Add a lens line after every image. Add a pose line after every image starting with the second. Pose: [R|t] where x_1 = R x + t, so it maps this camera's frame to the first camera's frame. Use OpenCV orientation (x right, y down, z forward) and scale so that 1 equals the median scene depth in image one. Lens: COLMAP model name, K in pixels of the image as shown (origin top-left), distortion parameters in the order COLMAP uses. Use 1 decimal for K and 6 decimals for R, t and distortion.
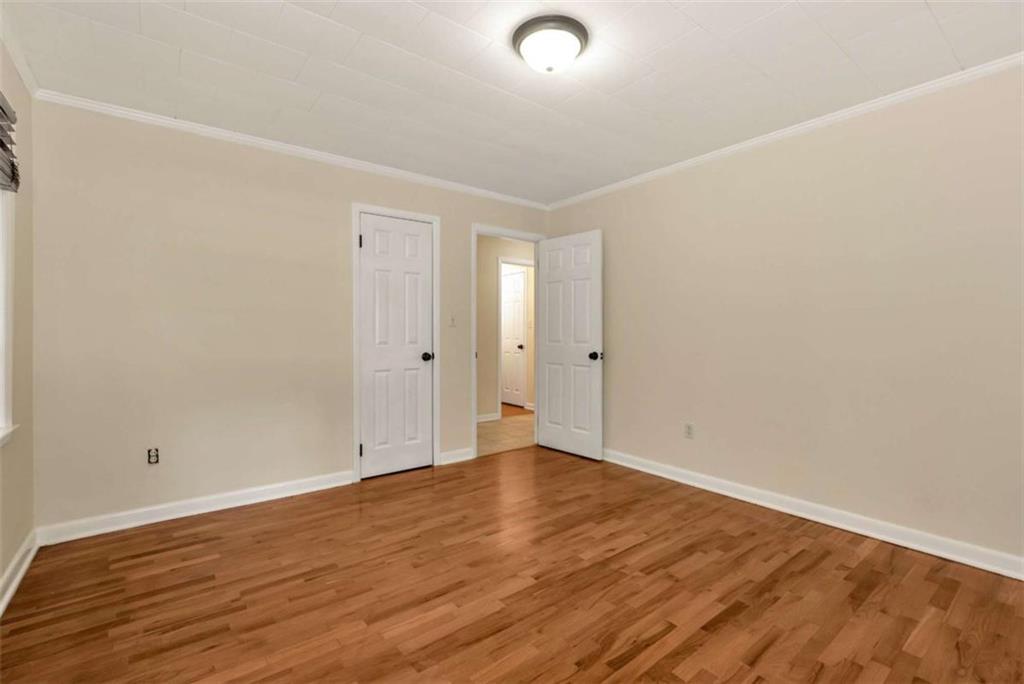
lens RADIAL K [[459.6, 0, 513.6], [0, 459.6, 332.7], [0, 0, 1]] dist [0.000443, -0.000835]
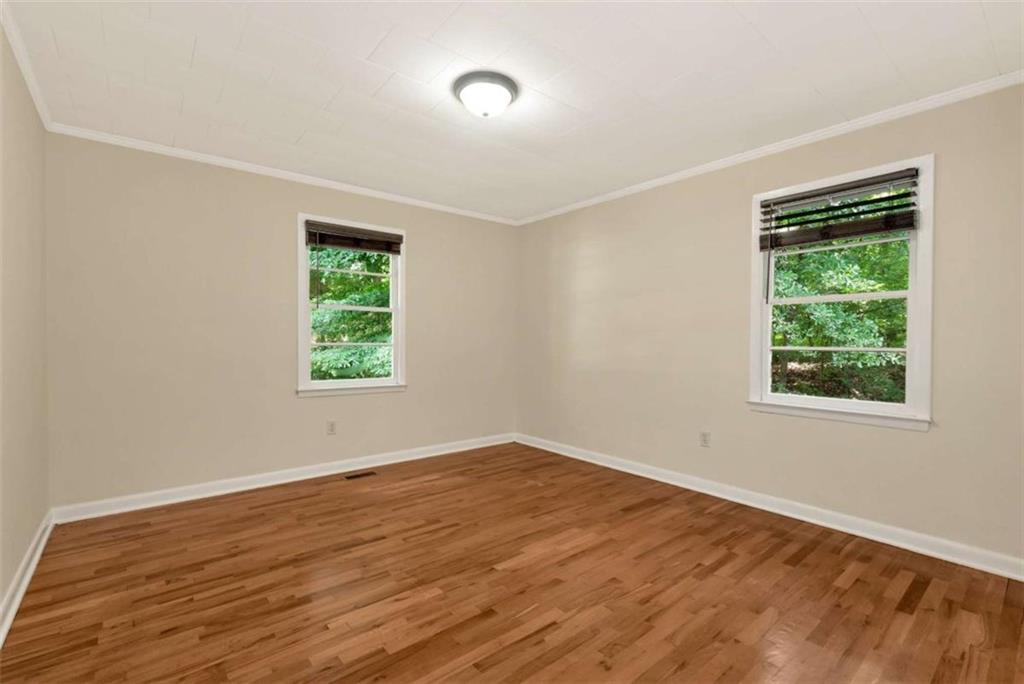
lens RADIAL K [[459.6, 0, 514.8], [0, 459.6, 343.3], [0, 0, 1]] dist [0.000443, -0.000835]
pose [[-0.999561, -0.007011, -0.028781, 0.032234], [-0.007173, 0.999959, 0.005518, 0.002032], [0.028741, 0.005722, -0.999571, 1.955743]]
